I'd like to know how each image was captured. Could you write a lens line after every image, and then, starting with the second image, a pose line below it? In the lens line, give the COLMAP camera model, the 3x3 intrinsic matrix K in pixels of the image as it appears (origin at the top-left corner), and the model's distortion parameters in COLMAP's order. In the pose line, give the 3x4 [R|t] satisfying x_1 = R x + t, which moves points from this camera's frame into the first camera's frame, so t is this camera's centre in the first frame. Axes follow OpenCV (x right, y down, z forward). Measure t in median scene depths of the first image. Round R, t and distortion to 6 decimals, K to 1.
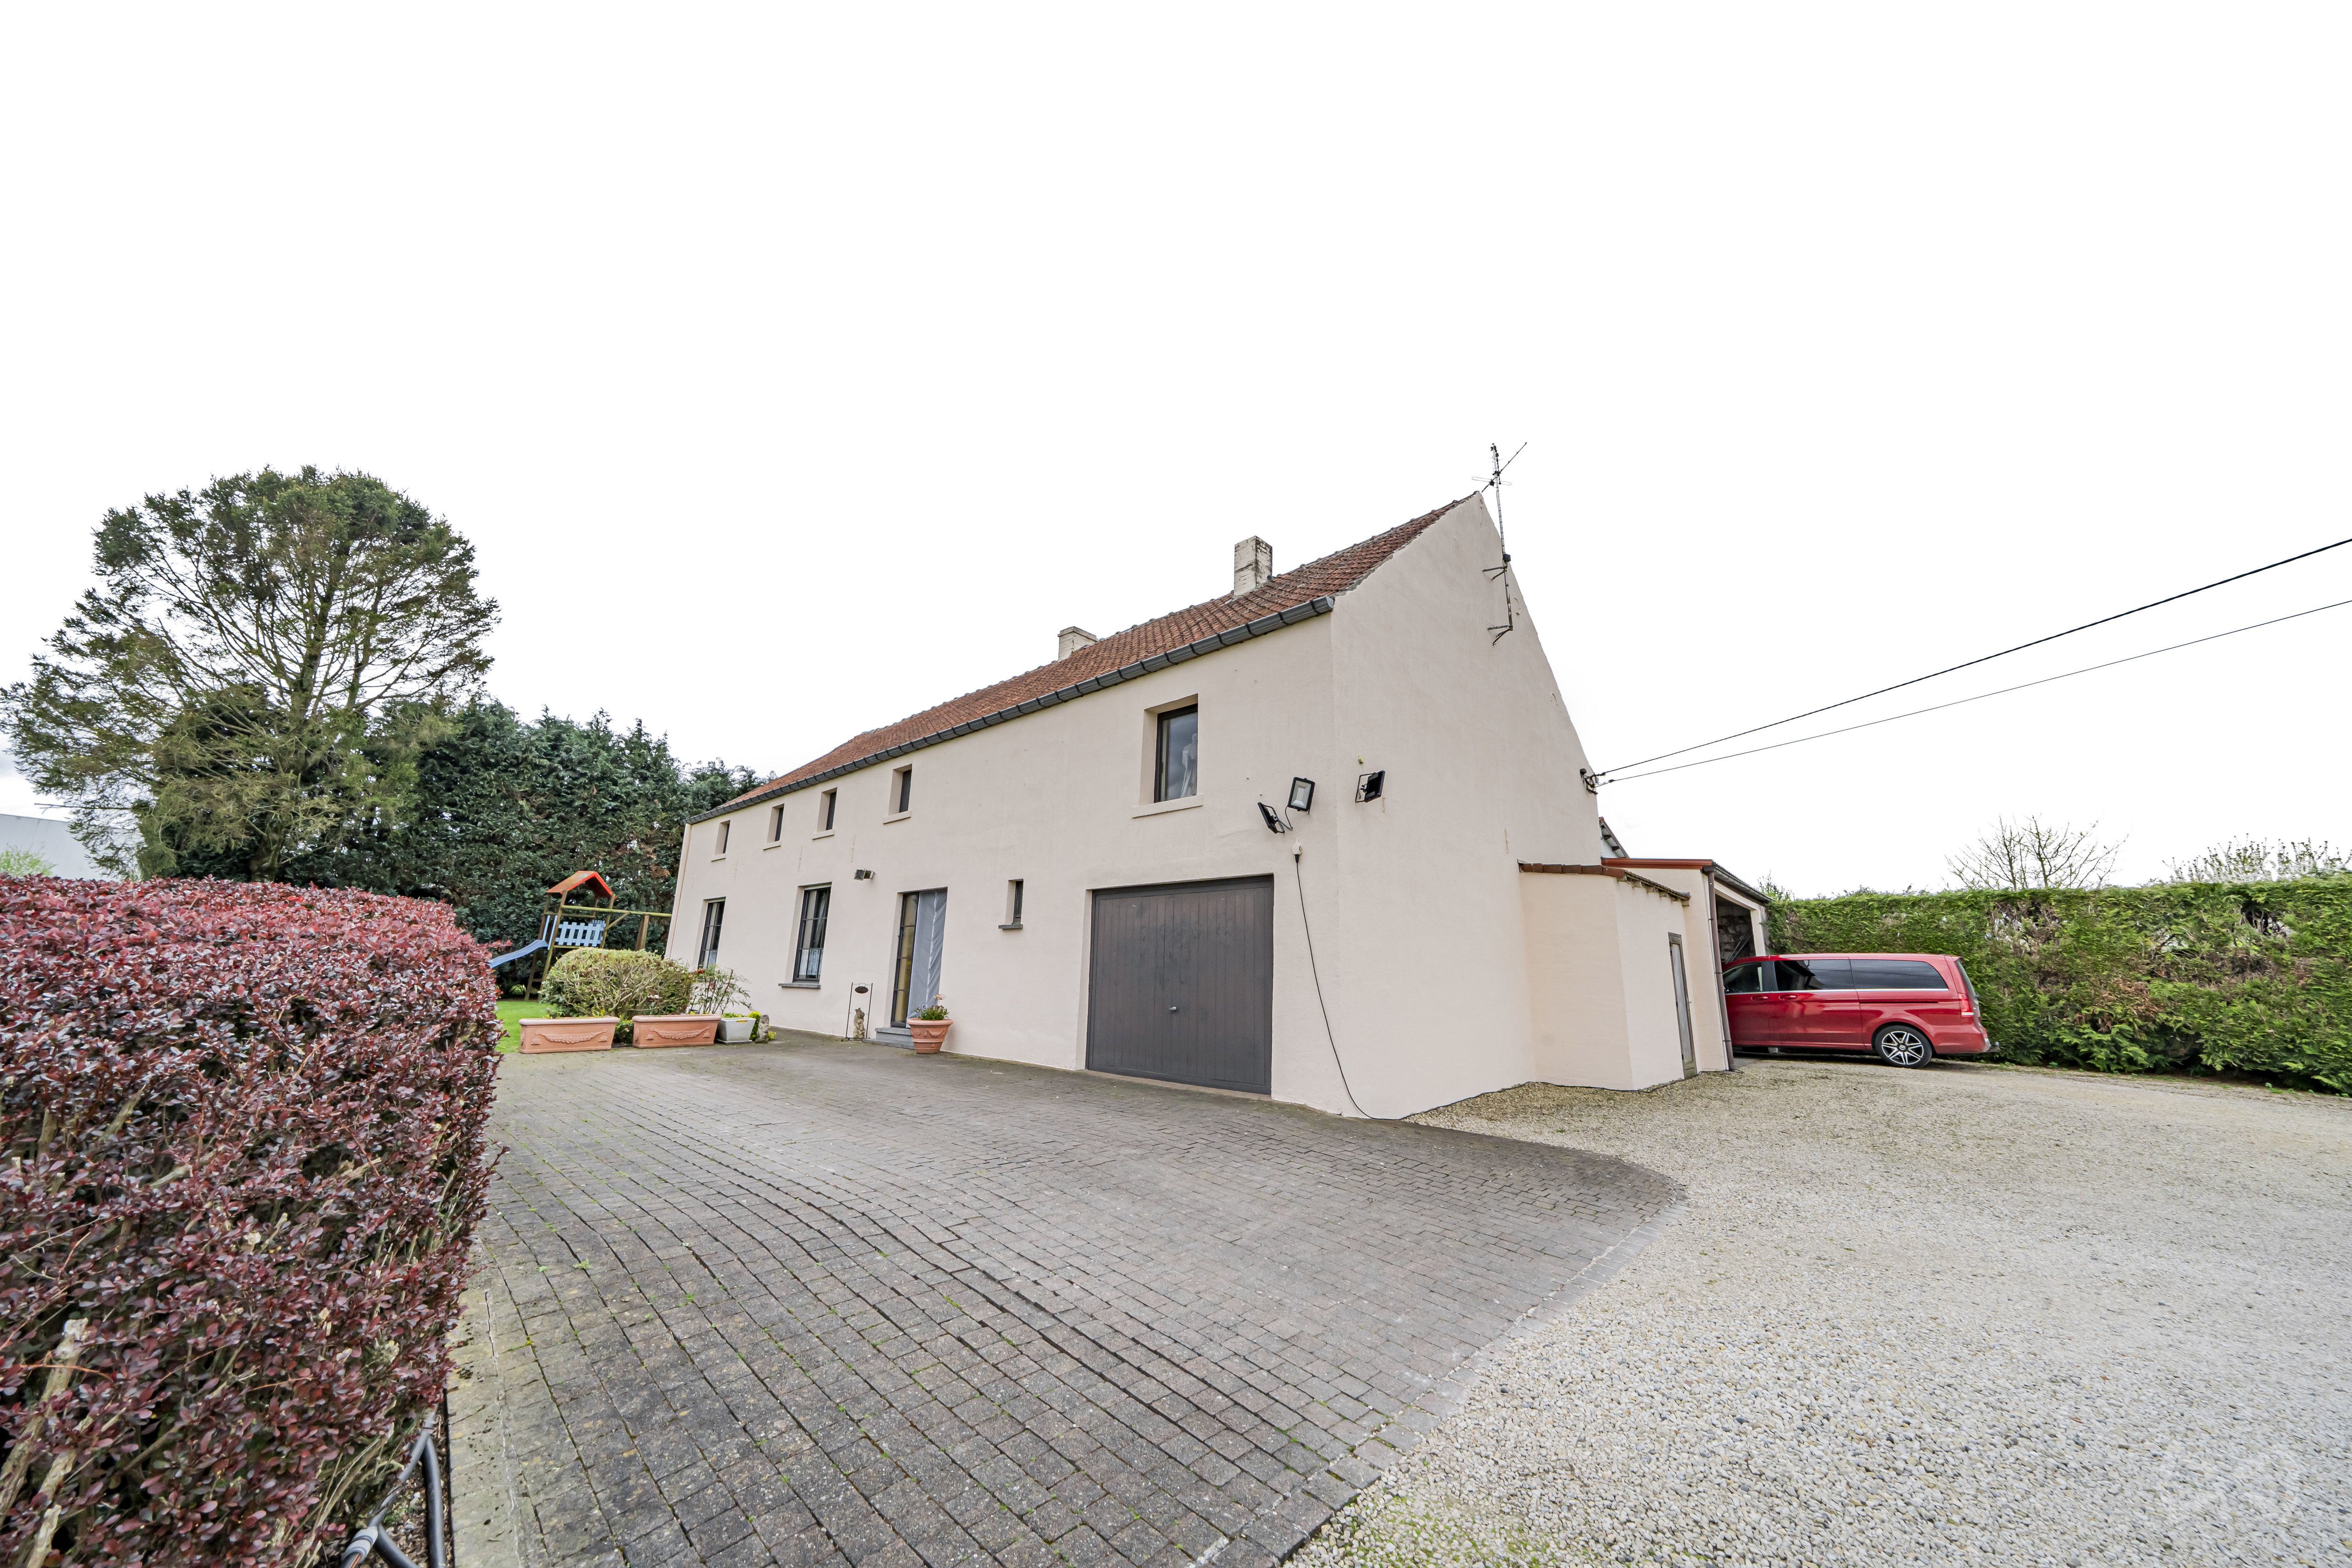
lens RADIAL K [[793.6, 0, 1176.0], [0, 793.6, 784.0], [0, 0, 1]] dist [-0.005899, -0.000113]
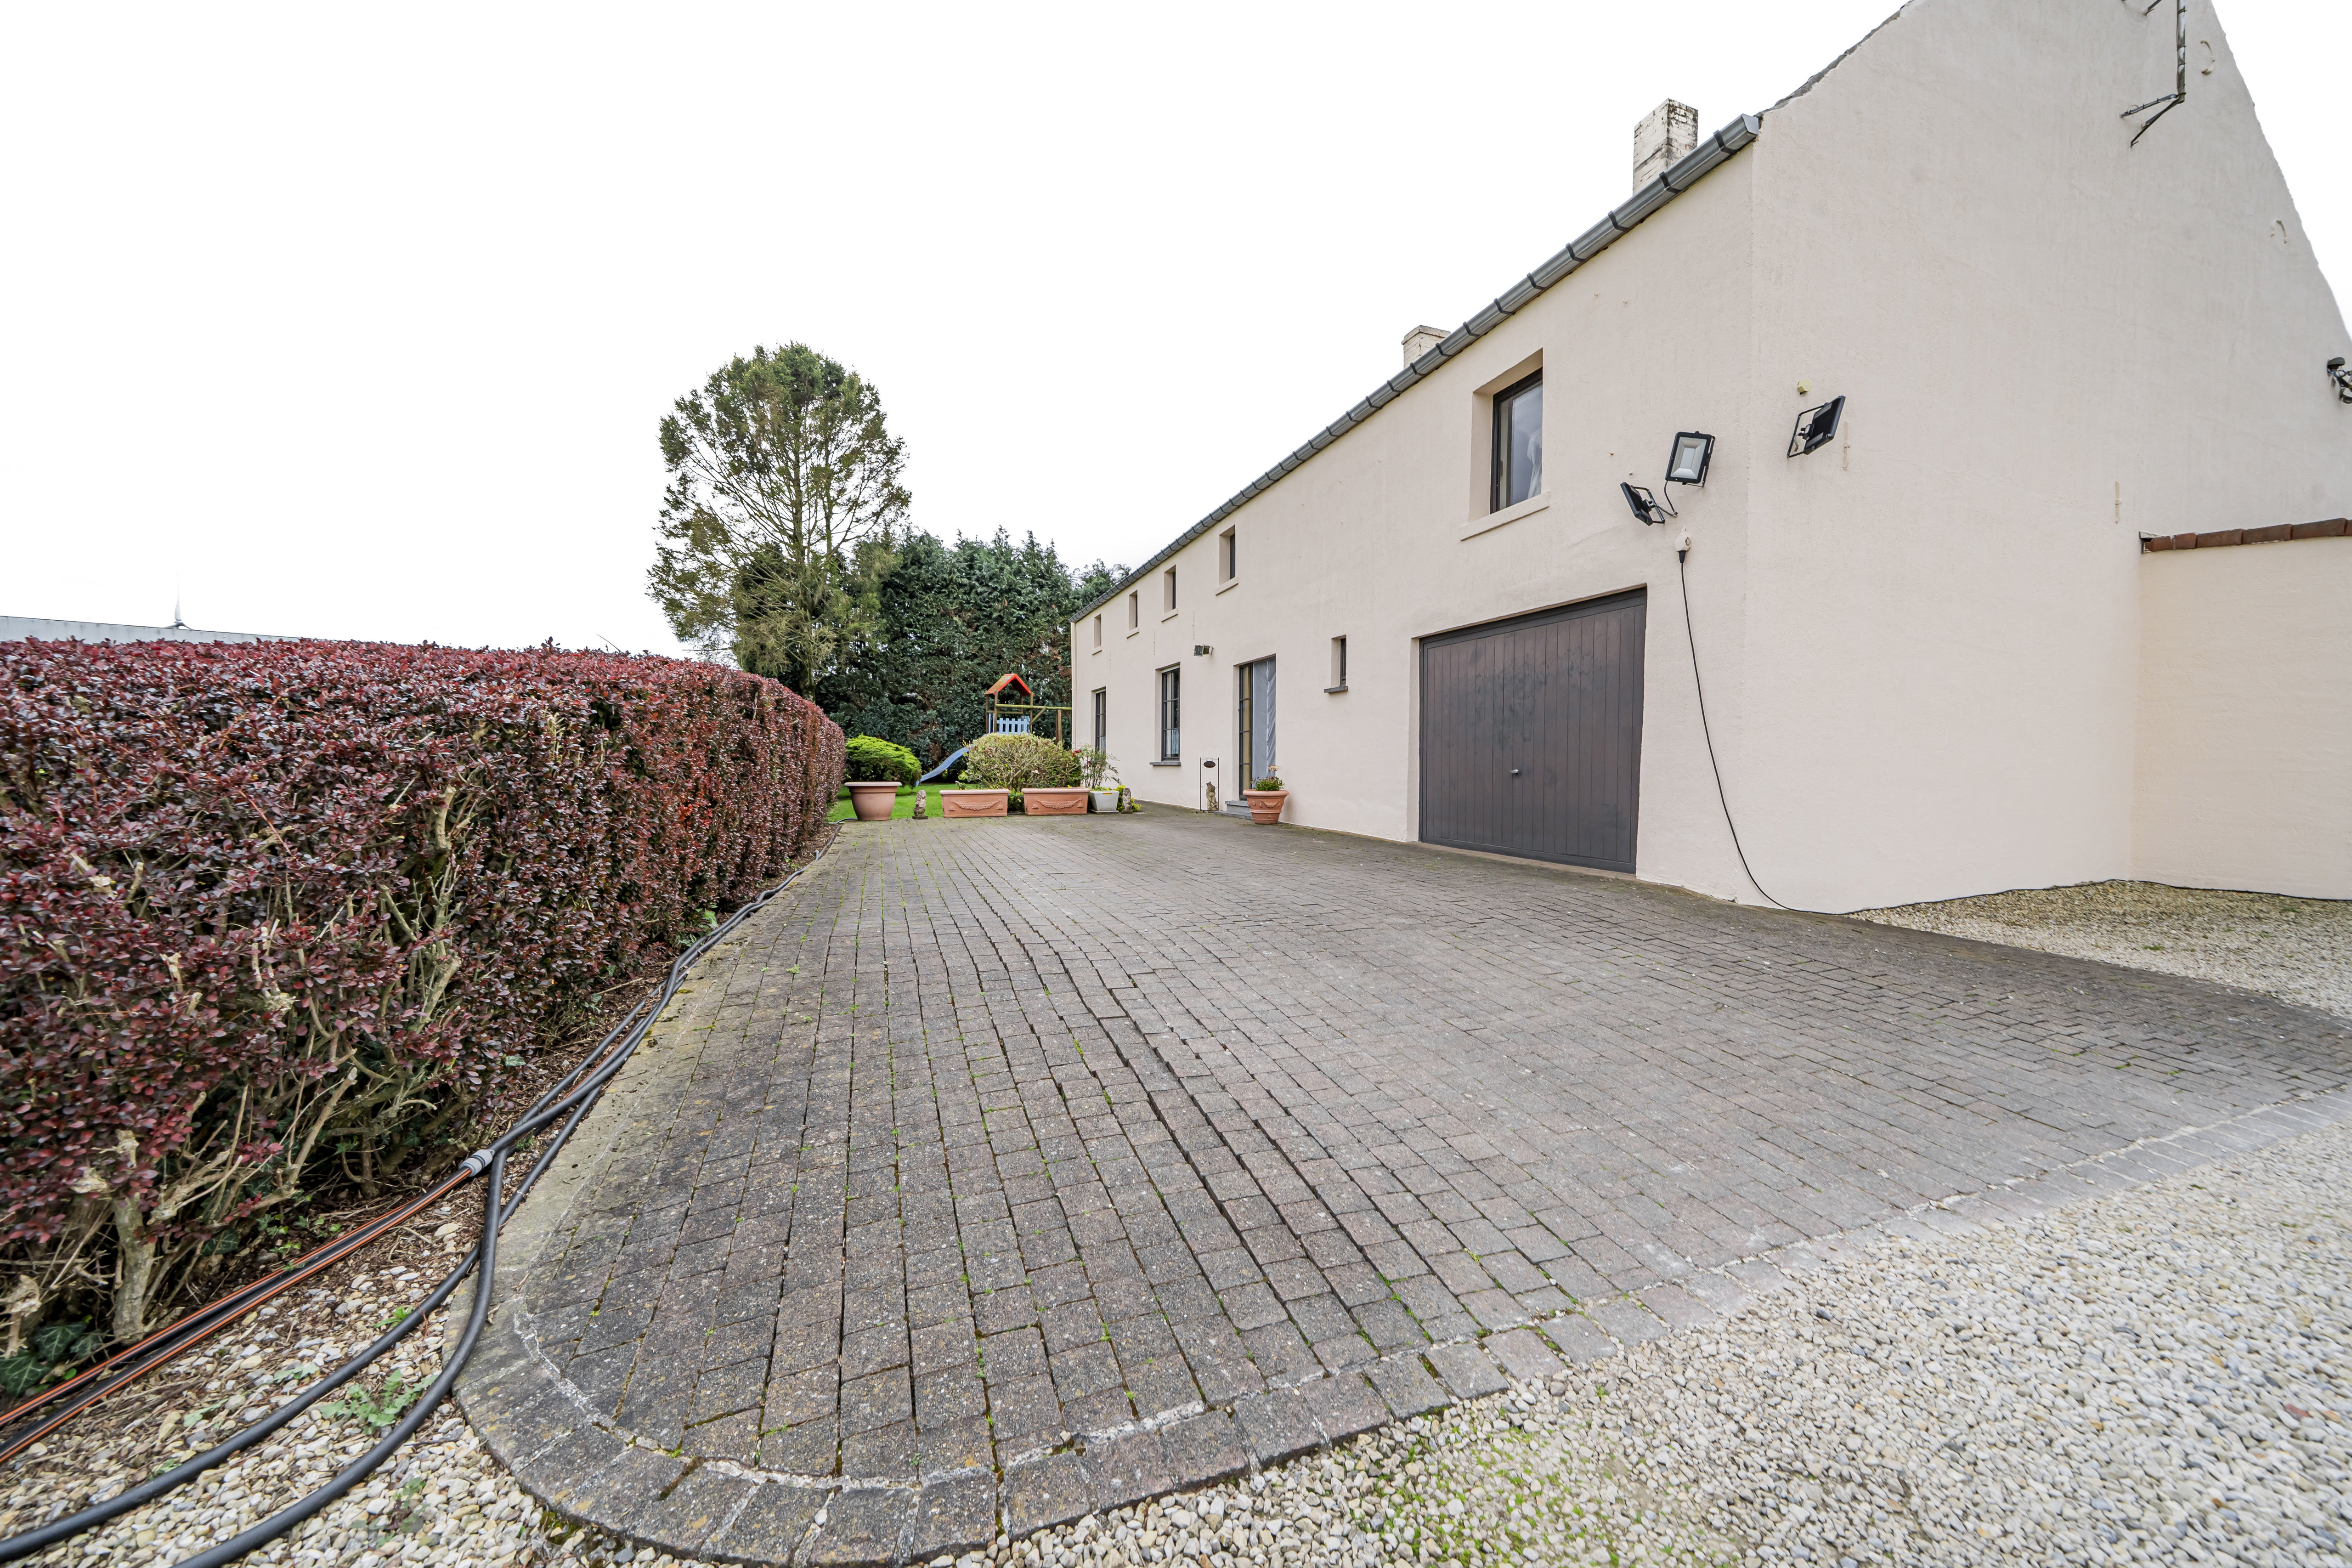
lens RADIAL K [[836.3, 0, 1181.5], [0, 836.3, 780.6], [0, 0, 1]] dist [-0.006081, 0.000053]
pose [[0.891377, -0.004055, -0.453244, 0.054537], [0.119684, 0.966576, 0.226731, 0.038603], [0.437175, -0.256349, 0.862069, 0.073478]]
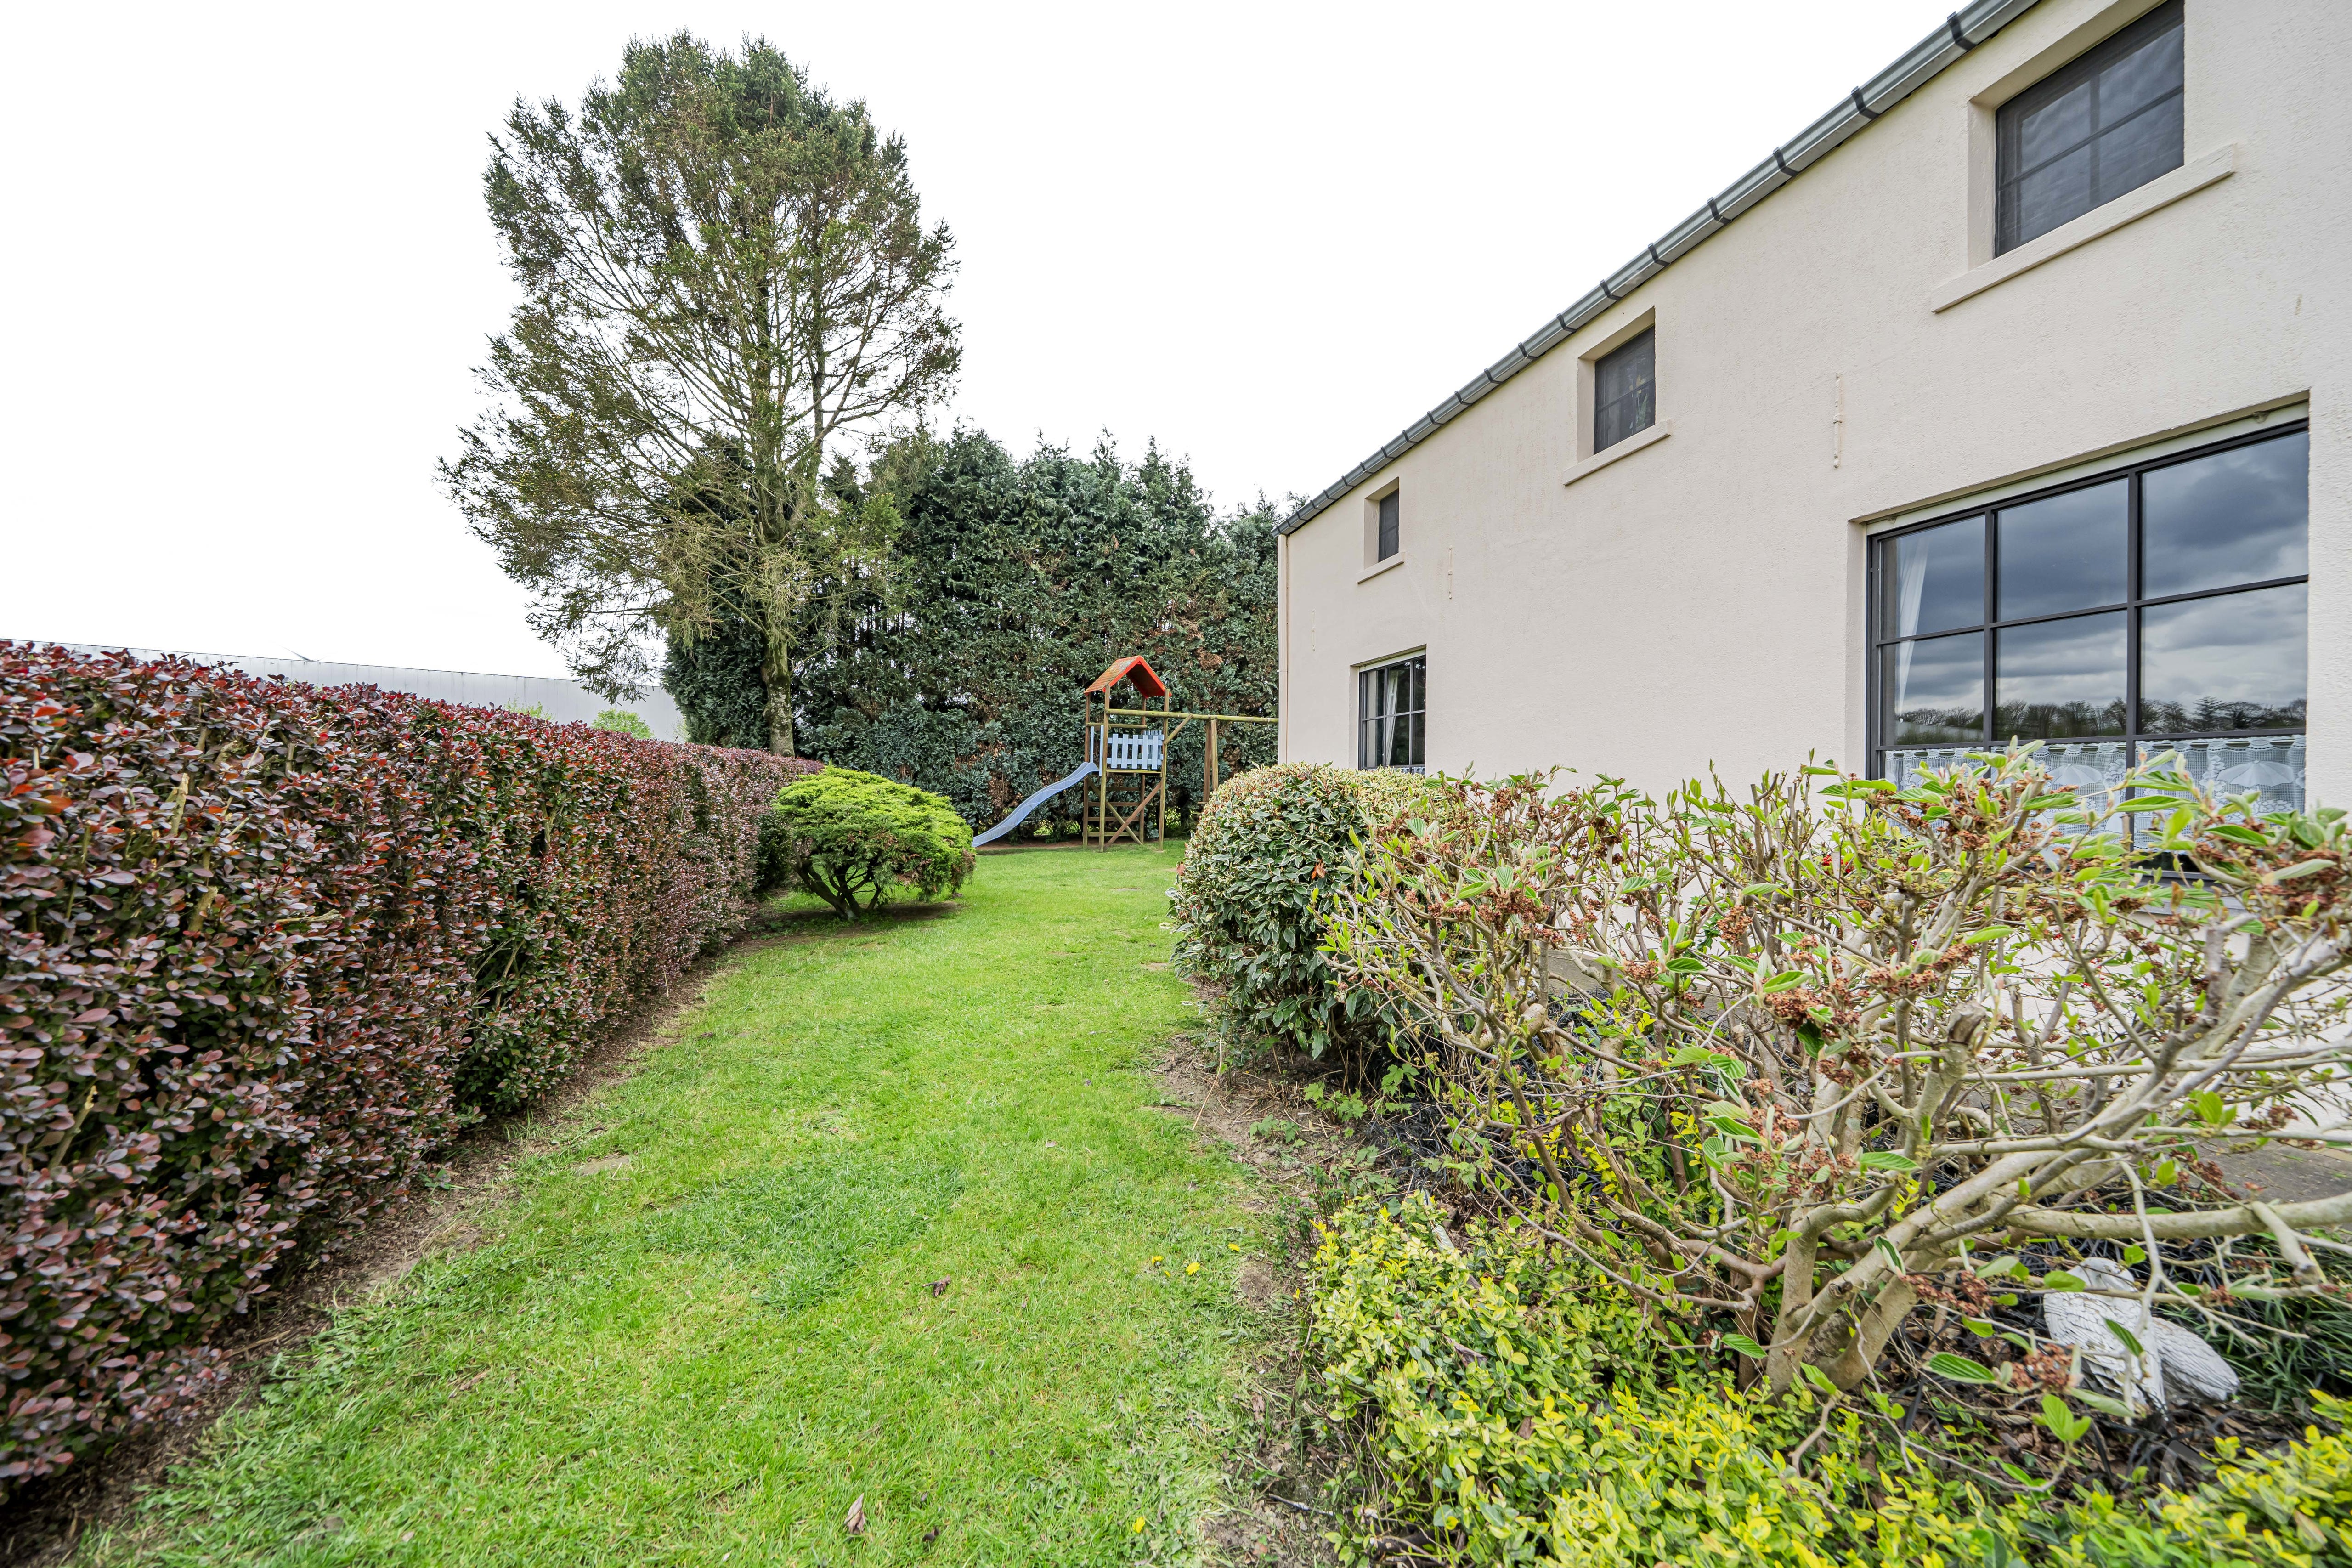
lens RADIAL K [[793.6, 0, 1176.0], [0, 793.6, 784.0], [0, 0, 1]] dist [-0.005899, -0.000113]
pose [[0.866060, -0.015105, -0.499712, -0.989482], [0.128989, 0.972453, 0.194157, 0.229726], [0.483013, -0.232609, 0.844151, 1.129876]]
